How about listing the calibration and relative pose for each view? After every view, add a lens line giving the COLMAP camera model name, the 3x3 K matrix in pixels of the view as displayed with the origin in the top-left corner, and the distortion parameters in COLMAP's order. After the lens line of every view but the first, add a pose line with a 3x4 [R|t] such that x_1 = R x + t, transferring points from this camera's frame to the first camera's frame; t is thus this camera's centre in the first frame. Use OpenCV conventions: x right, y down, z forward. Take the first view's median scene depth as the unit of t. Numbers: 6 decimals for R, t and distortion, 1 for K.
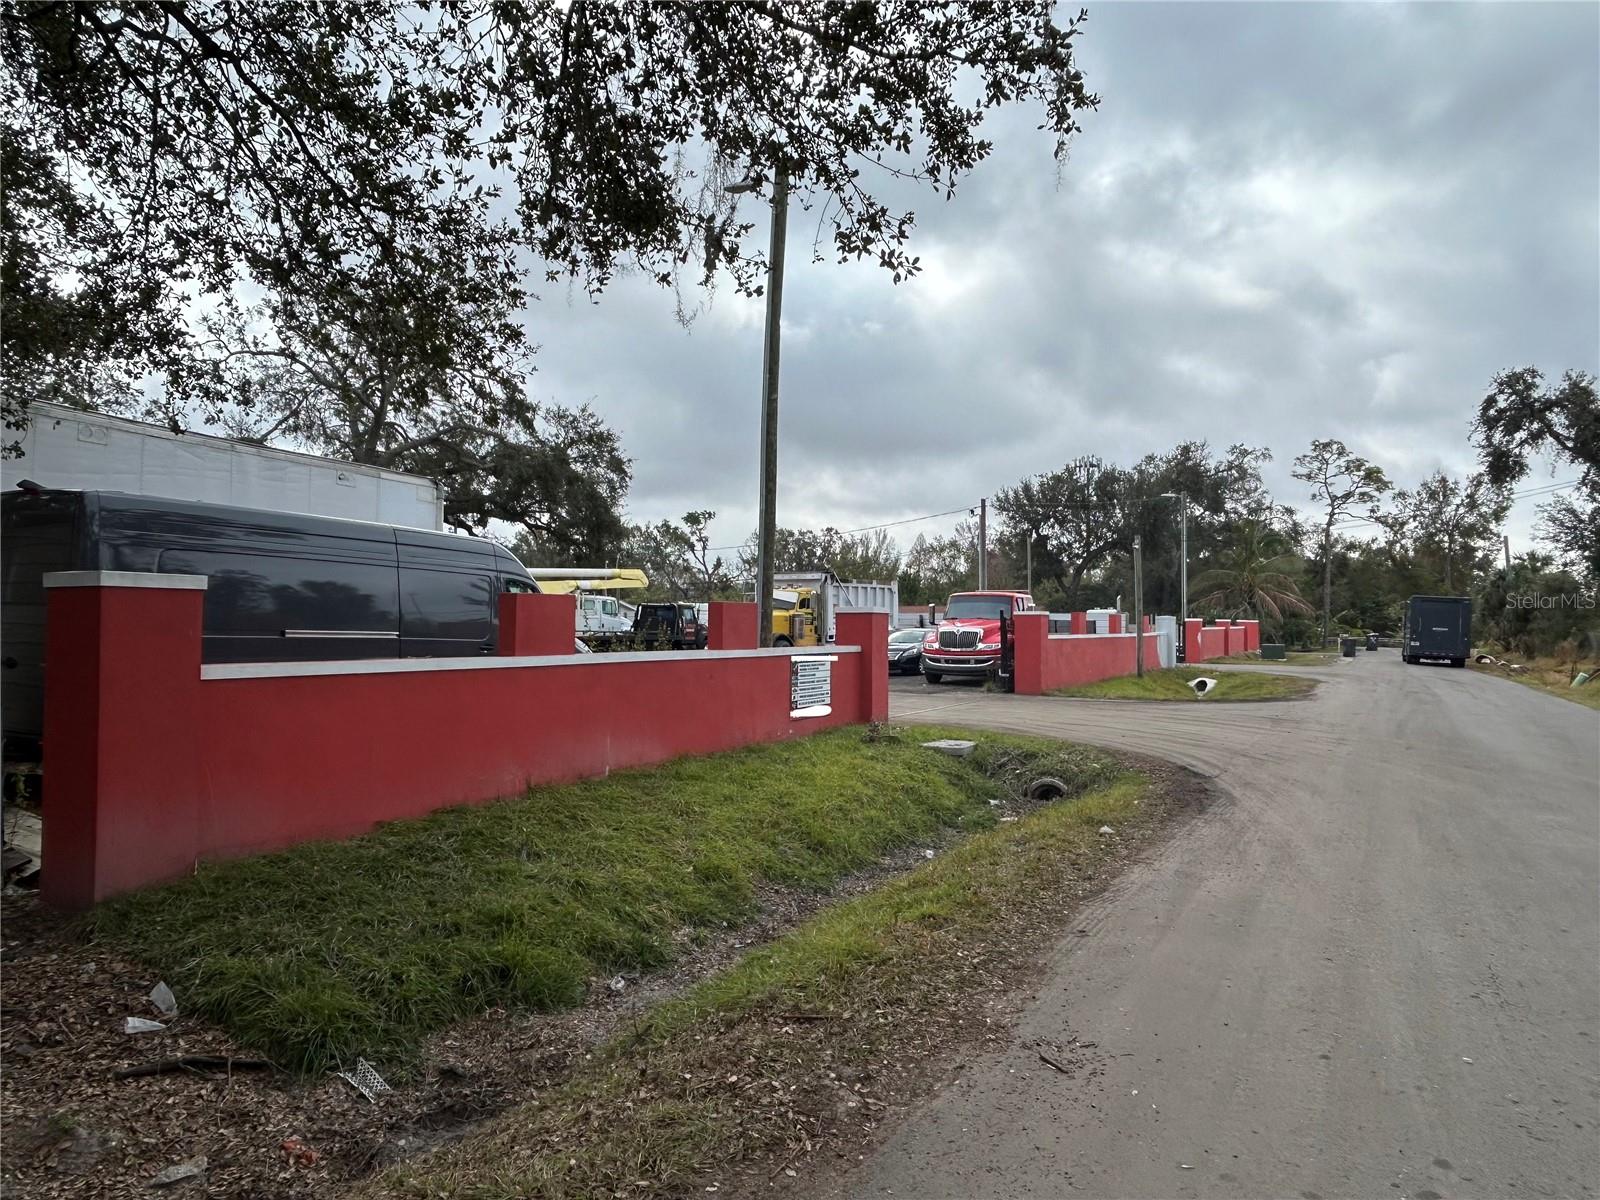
lens RADIAL K [[1043.2, 0, 800.0], [0, 1043.2, 600.0], [0, 0, 1]] dist [0.036947, -0.041936]
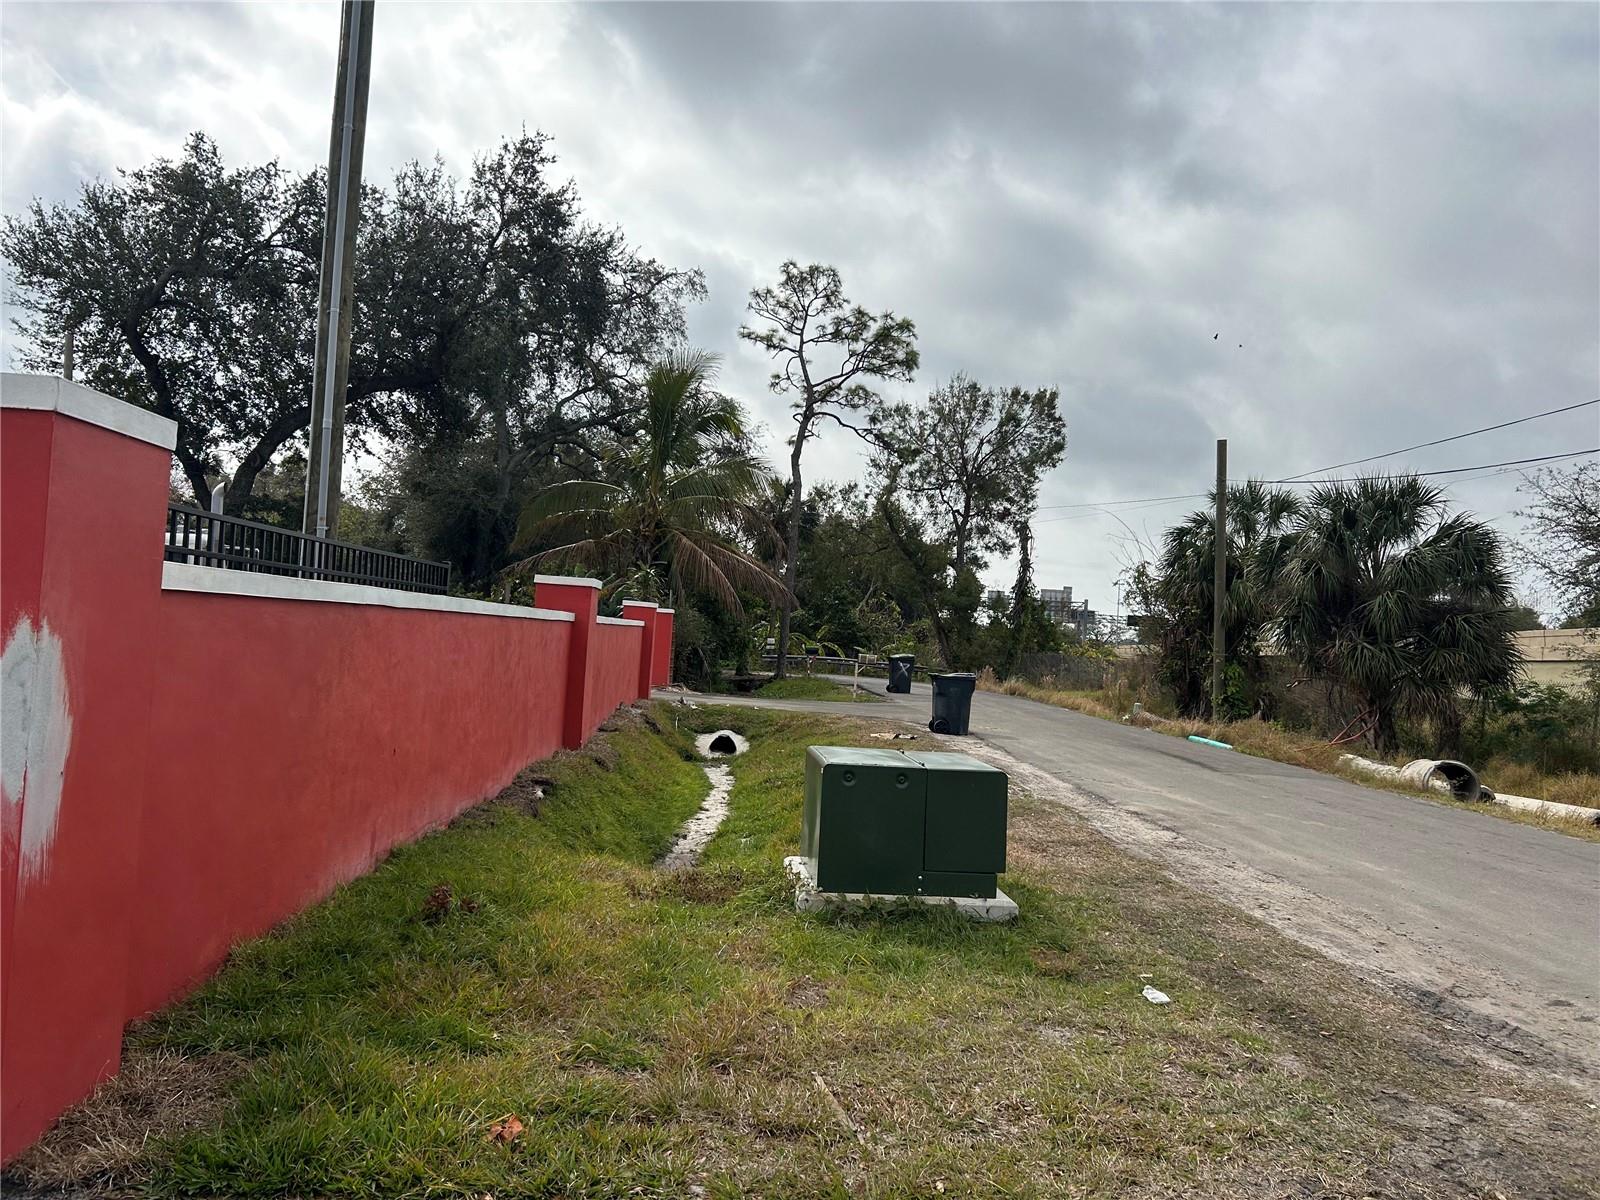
lens RADIAL K [[1253.3, 0, 800.0], [0, 1253.3, 600.0], [0, 0, 1]] dist [0.071014, -0.106903]
pose [[0.856658, 0.062227, 0.512119, 0.196282], [-0.065021, 0.997806, -0.012476, 0.014849], [-0.511772, -0.022610, 0.858824, 0.473447]]
